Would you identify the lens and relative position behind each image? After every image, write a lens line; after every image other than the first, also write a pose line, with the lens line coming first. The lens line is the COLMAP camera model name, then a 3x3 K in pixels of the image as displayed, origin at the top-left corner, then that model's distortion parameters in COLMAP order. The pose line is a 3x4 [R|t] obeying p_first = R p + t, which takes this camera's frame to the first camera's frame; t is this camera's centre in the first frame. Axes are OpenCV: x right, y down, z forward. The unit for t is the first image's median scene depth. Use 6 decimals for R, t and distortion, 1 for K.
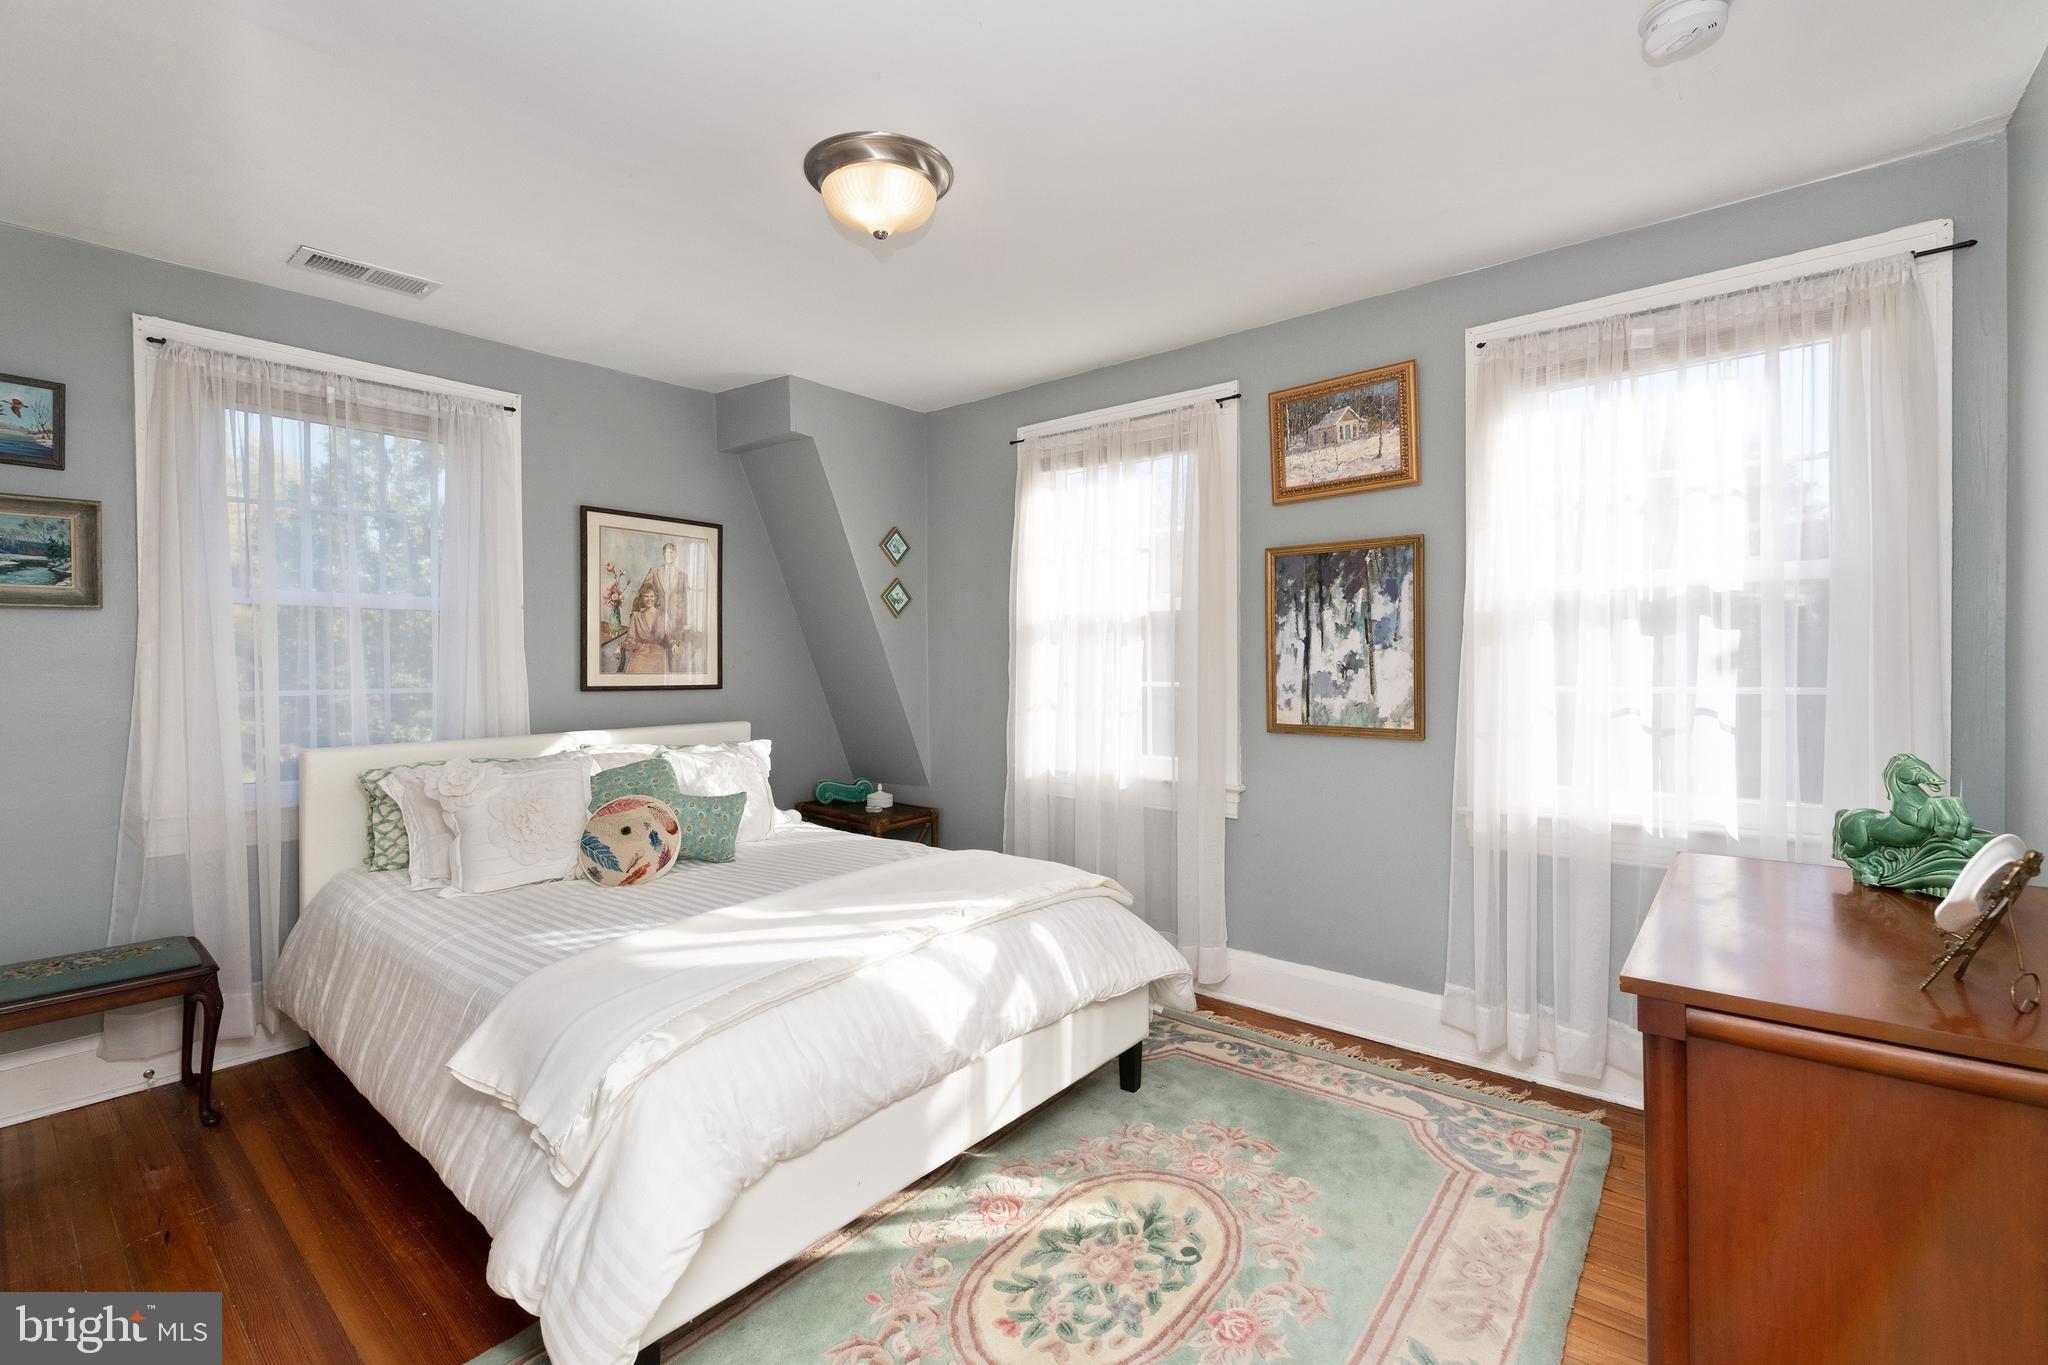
lens RADIAL K [[904.8, 0, 1024.3], [0, 904.8, 666.6], [0, 0, 1]] dist [-0.000072, -0.000159]
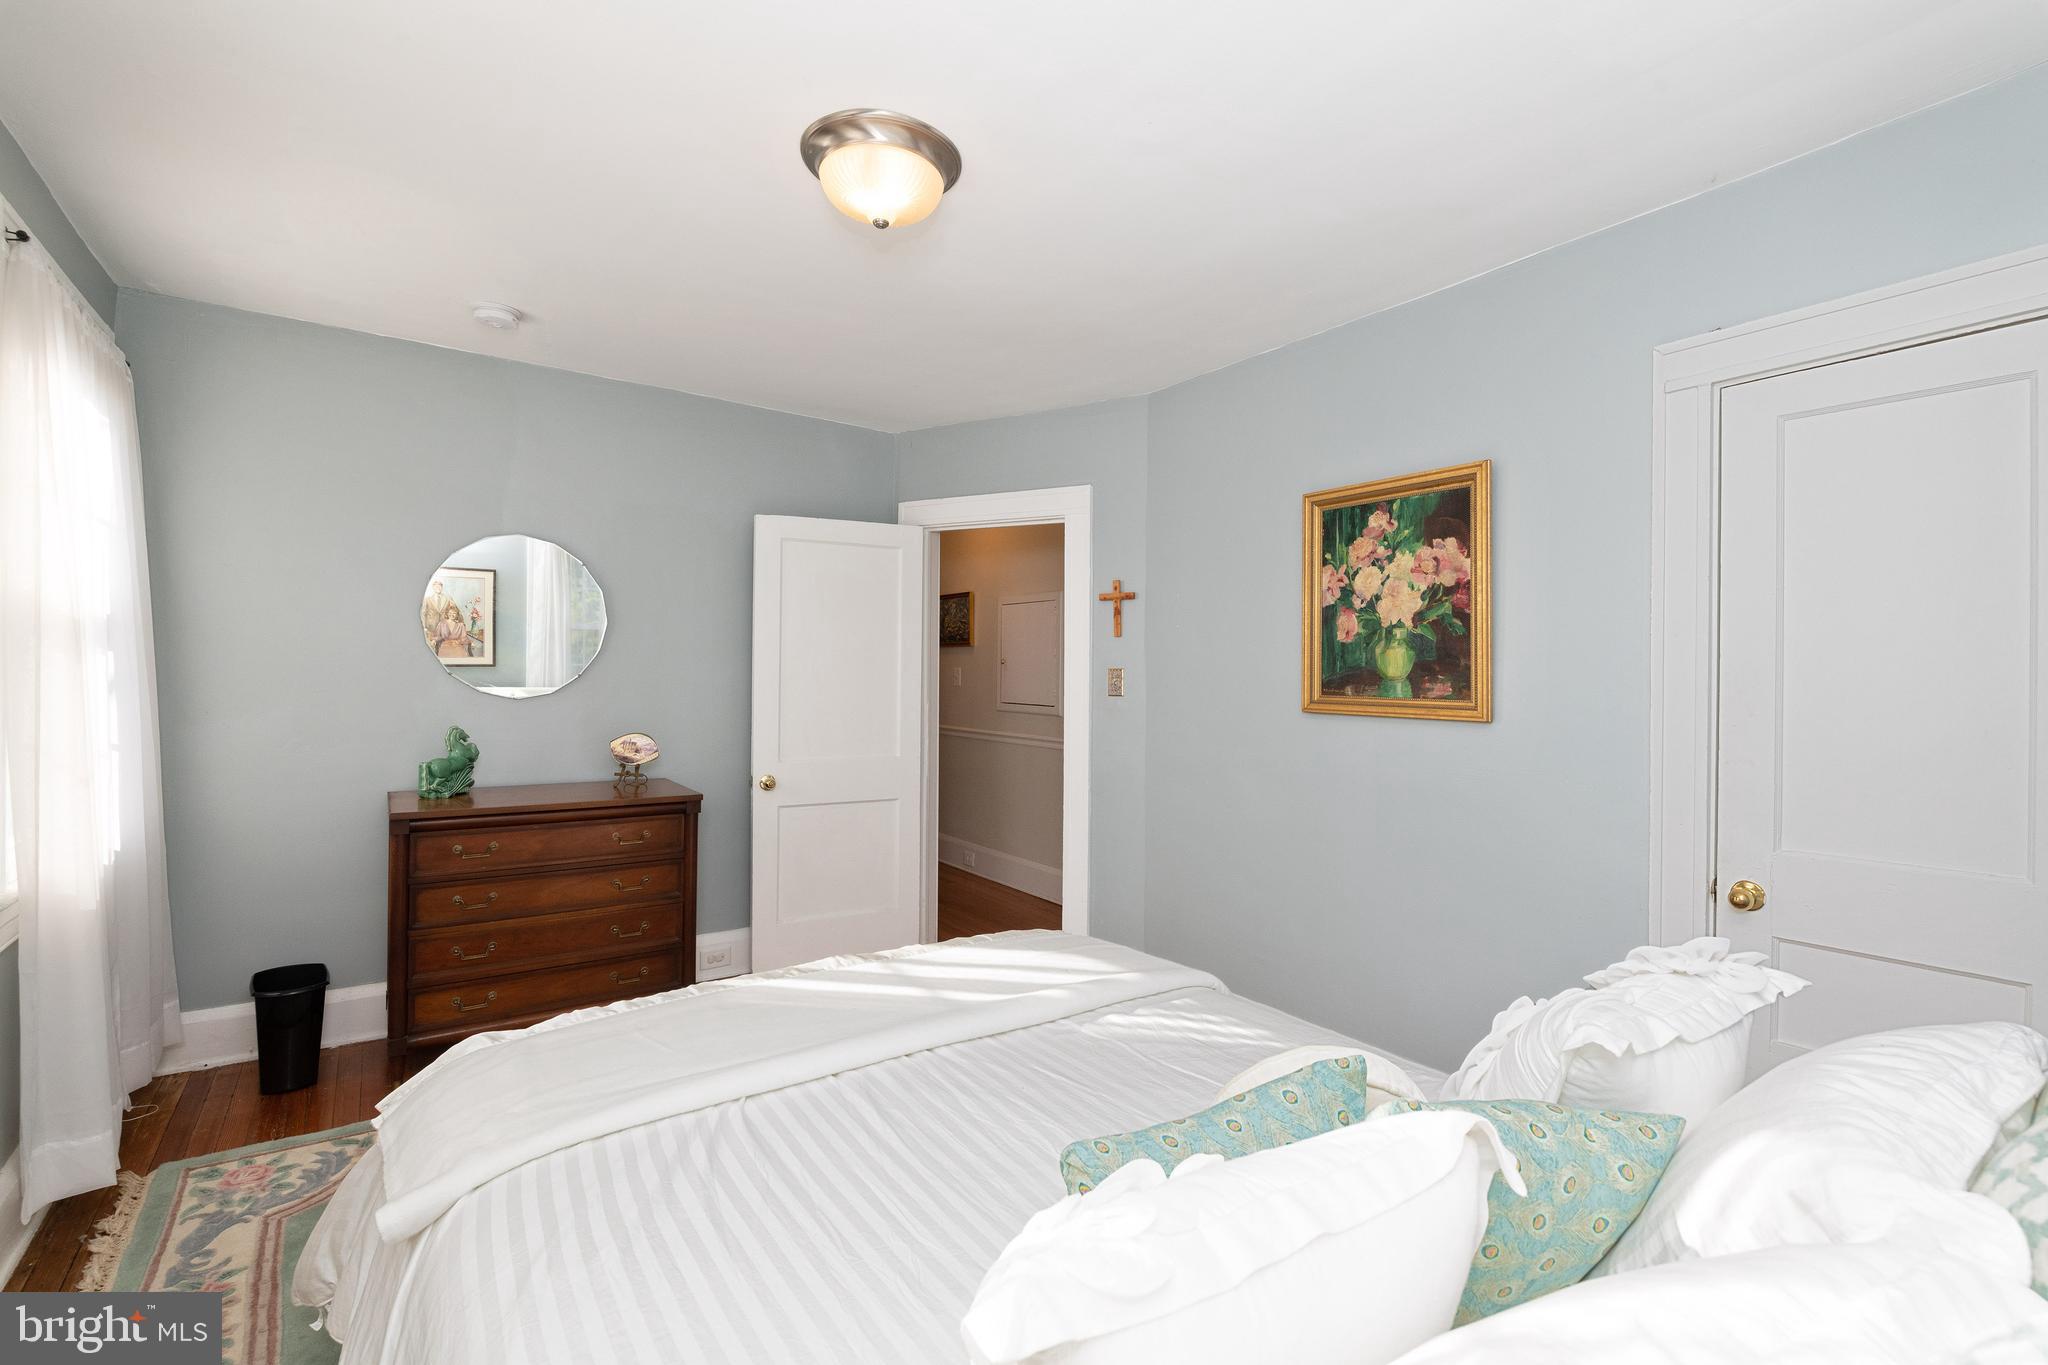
lens RADIAL K [[904.8, 0, 1024.3], [0, 904.8, 666.6], [0, 0, 1]] dist [-0.000072, -0.000159]
pose [[-0.967619, 0.001587, 0.252412, -0.499931], [0.002134, 0.999996, 0.001892, -0.022570], [-0.252408, 0.002370, -0.967618, 1.740958]]
